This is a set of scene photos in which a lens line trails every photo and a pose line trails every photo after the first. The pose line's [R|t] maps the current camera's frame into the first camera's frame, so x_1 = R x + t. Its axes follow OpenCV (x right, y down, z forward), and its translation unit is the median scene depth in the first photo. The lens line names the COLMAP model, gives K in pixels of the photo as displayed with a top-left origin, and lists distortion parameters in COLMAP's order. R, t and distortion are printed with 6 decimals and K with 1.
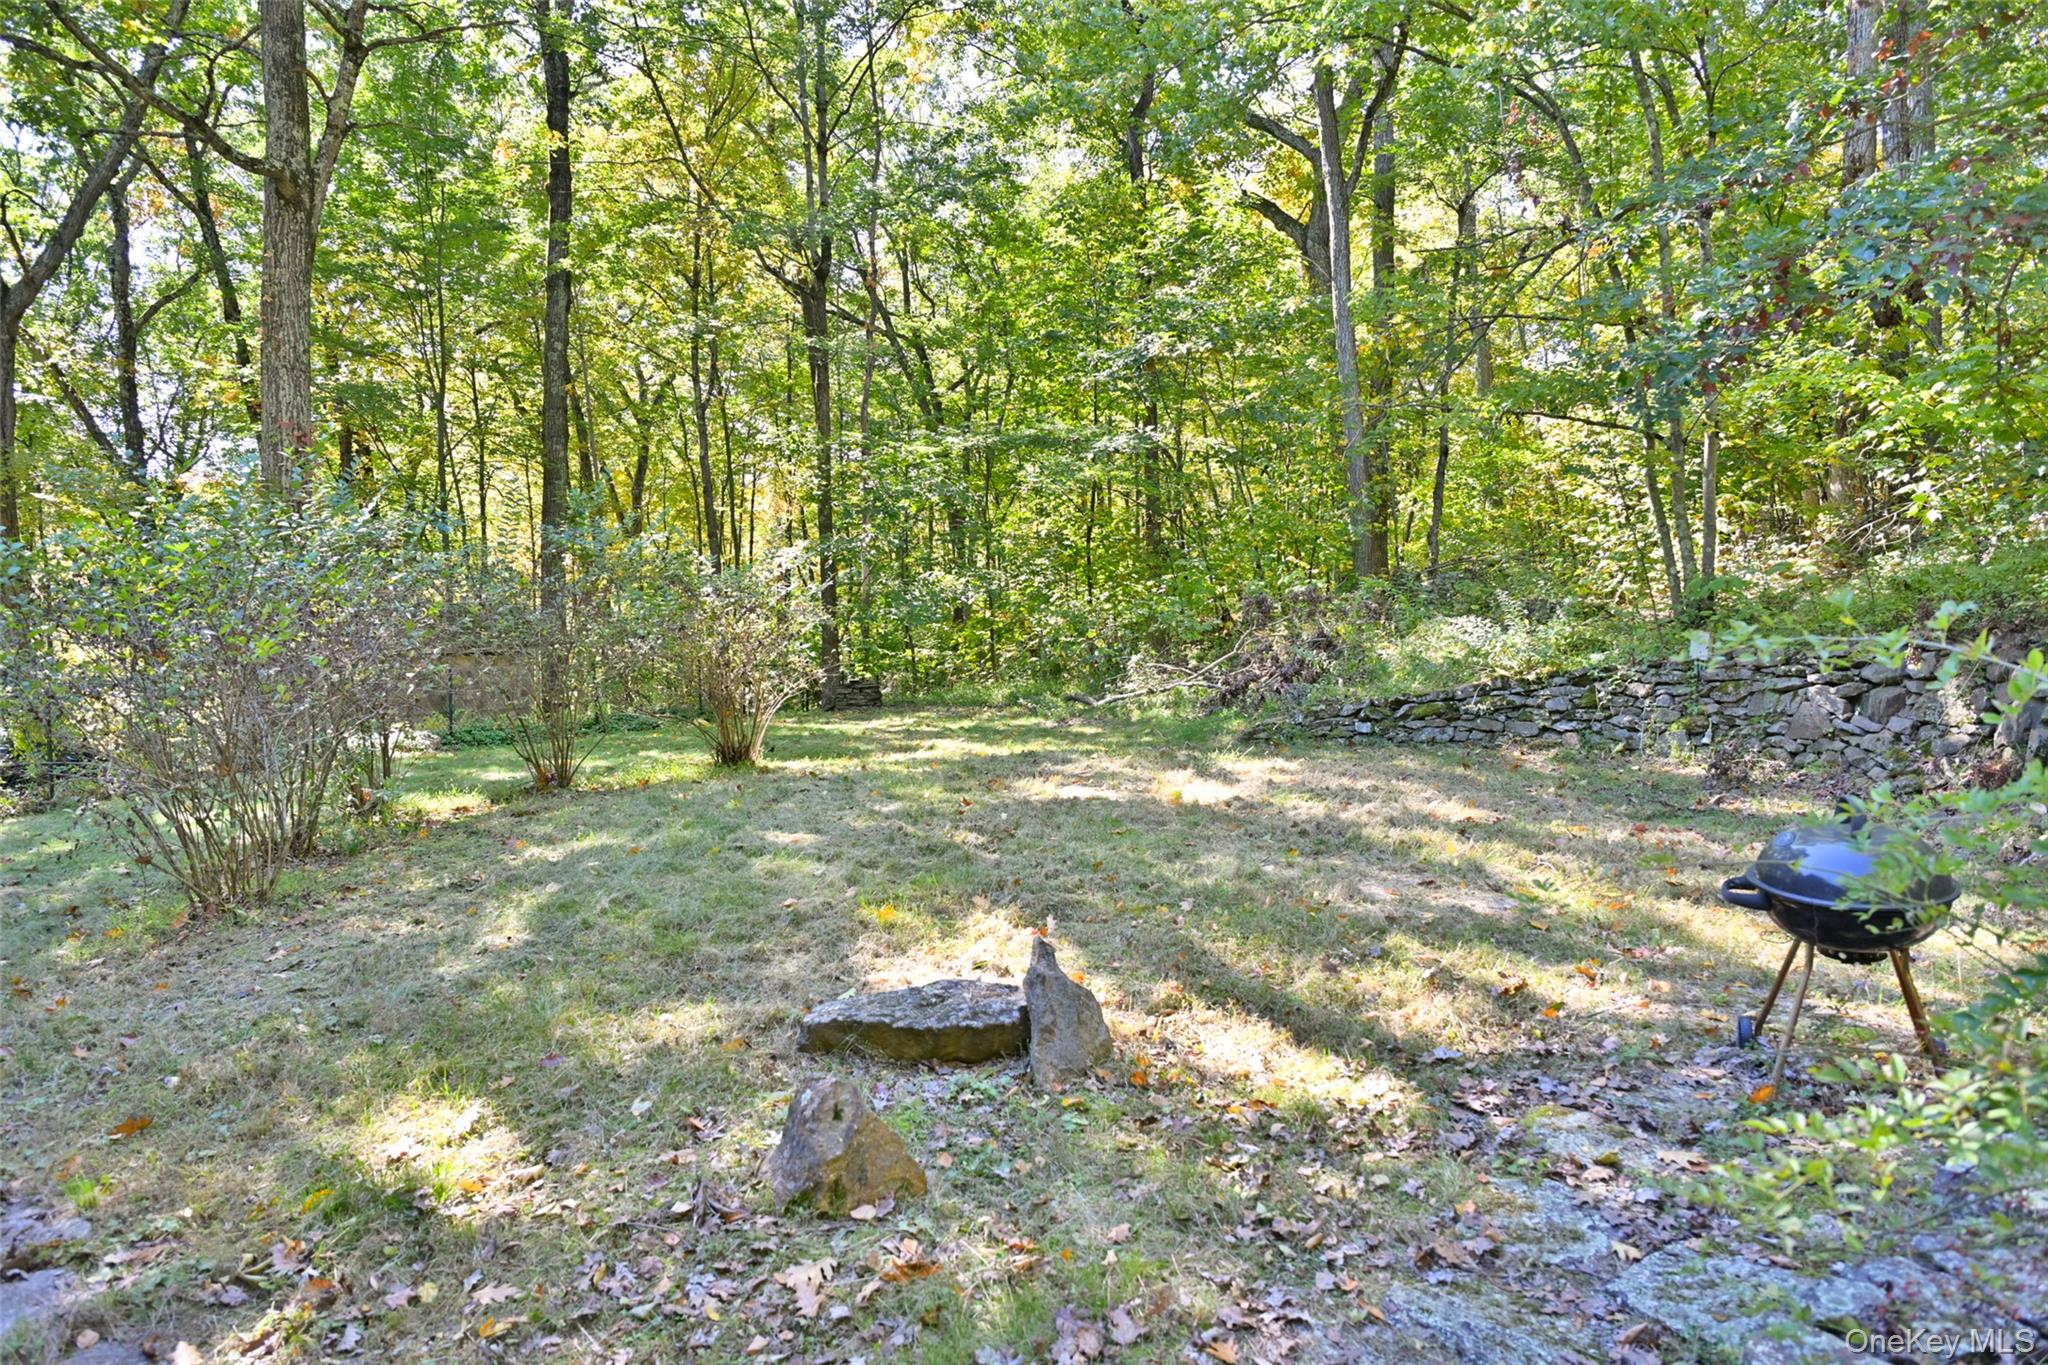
lens RADIAL K [[1355.0, 0, 1008.4], [0, 1355.0, 688.0], [0, 0, 1]] dist [-0.002681, -0.004404]
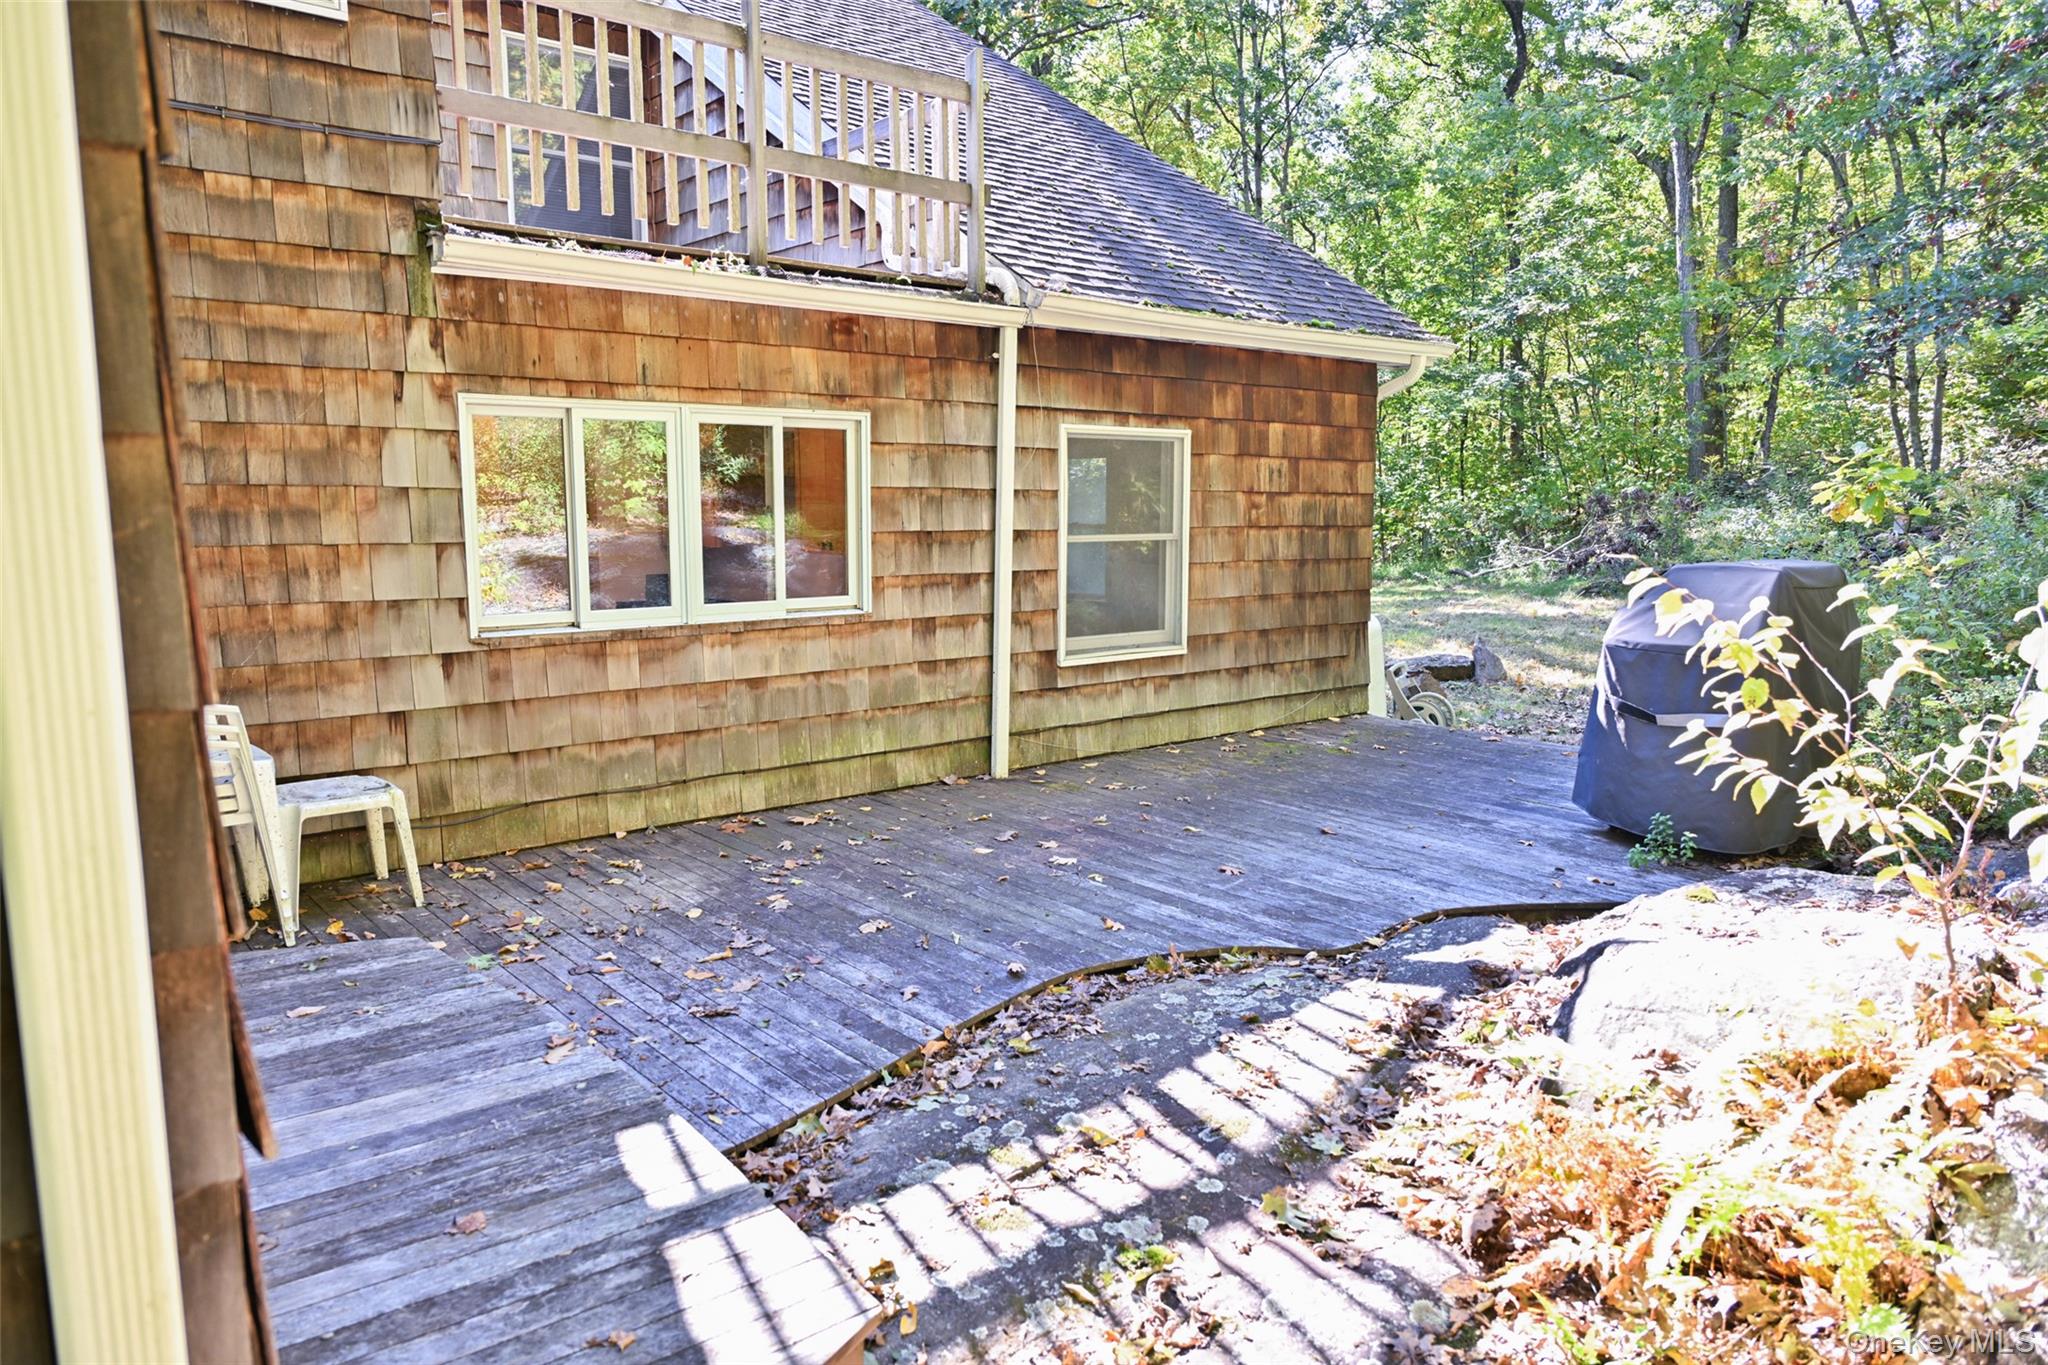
lens RADIAL K [[1355.0, 0, 1008.4], [0, 1355.0, 688.0], [0, 0, 1]] dist [-0.002681, -0.004404]
pose [[0.970190, 0.015567, -0.241847, -0.059015], [0.002119, 0.997352, 0.072697, 0.024974], [0.242338, -0.071042, 0.967587, -0.462992]]
